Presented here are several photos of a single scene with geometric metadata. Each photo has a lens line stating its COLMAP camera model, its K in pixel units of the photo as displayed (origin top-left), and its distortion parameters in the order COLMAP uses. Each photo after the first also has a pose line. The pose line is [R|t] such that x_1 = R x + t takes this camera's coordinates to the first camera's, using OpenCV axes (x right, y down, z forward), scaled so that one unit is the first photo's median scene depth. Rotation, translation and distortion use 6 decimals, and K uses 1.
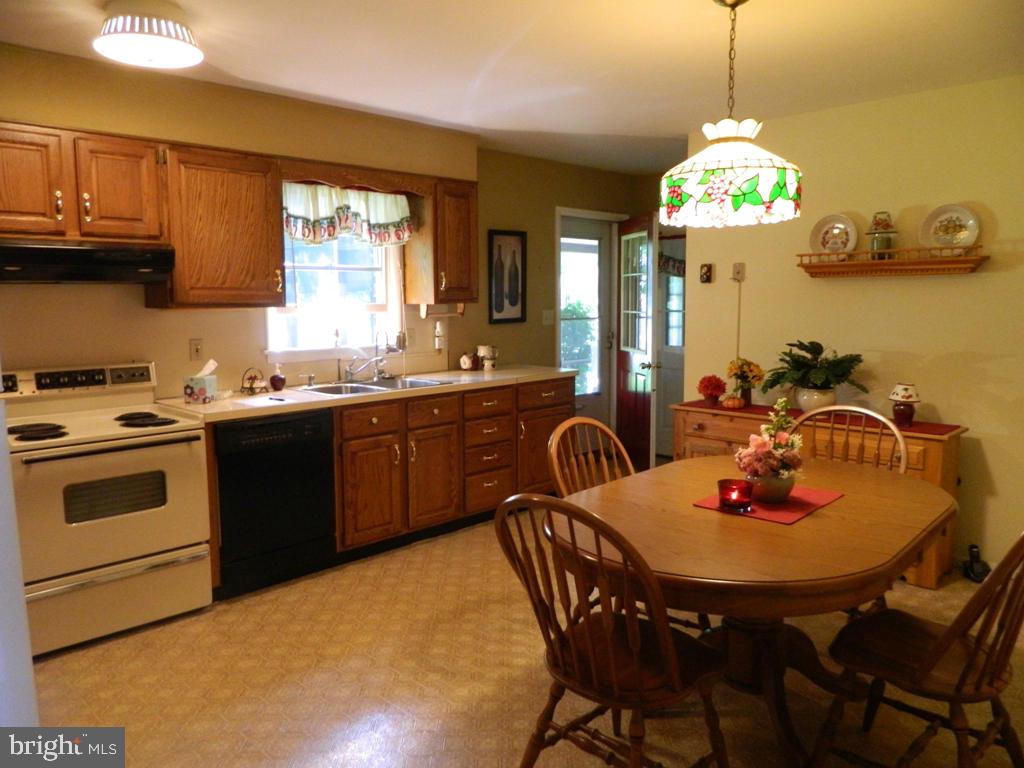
lens RADIAL K [[751.6, 0, 509.2], [0, 751.6, 379.6], [0, 0, 1]] dist [0.004378, 0.004554]
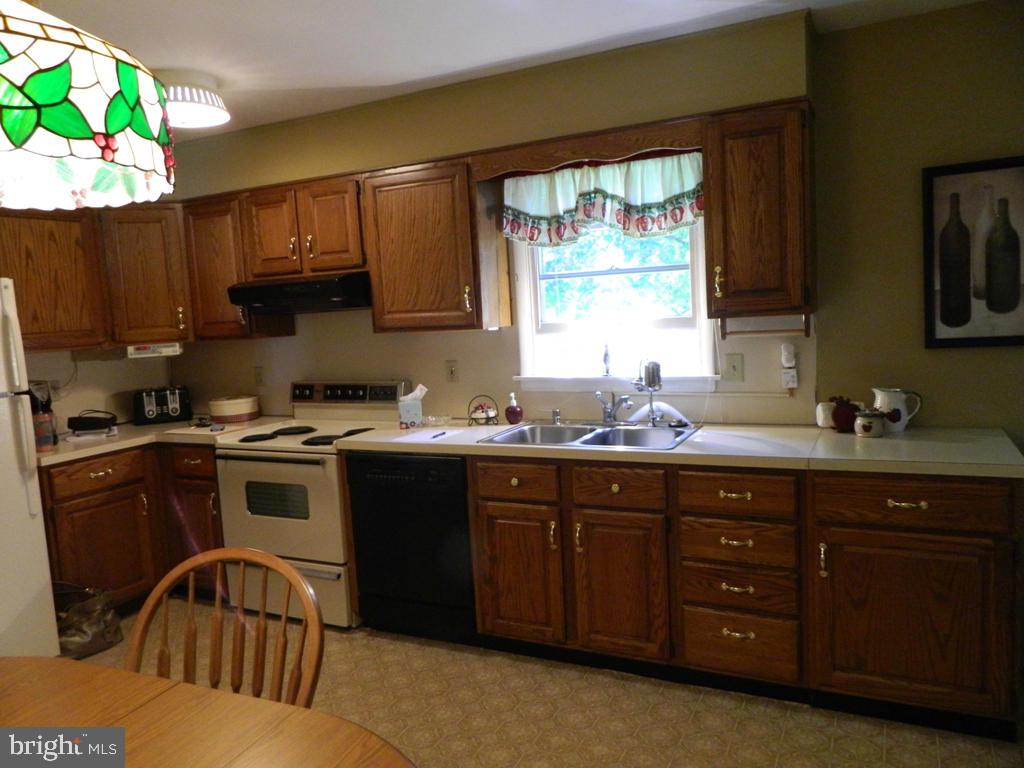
lens RADIAL K [[751.6, 0, 509.2], [0, 751.6, 379.6], [0, 0, 1]] dist [0.004378, 0.004554]
pose [[0.317365, 0.082362, -0.944720, 0.517395], [-0.052098, 0.996231, 0.069352, -0.098678], [0.946871, 0.027208, 0.320459, 0.748230]]
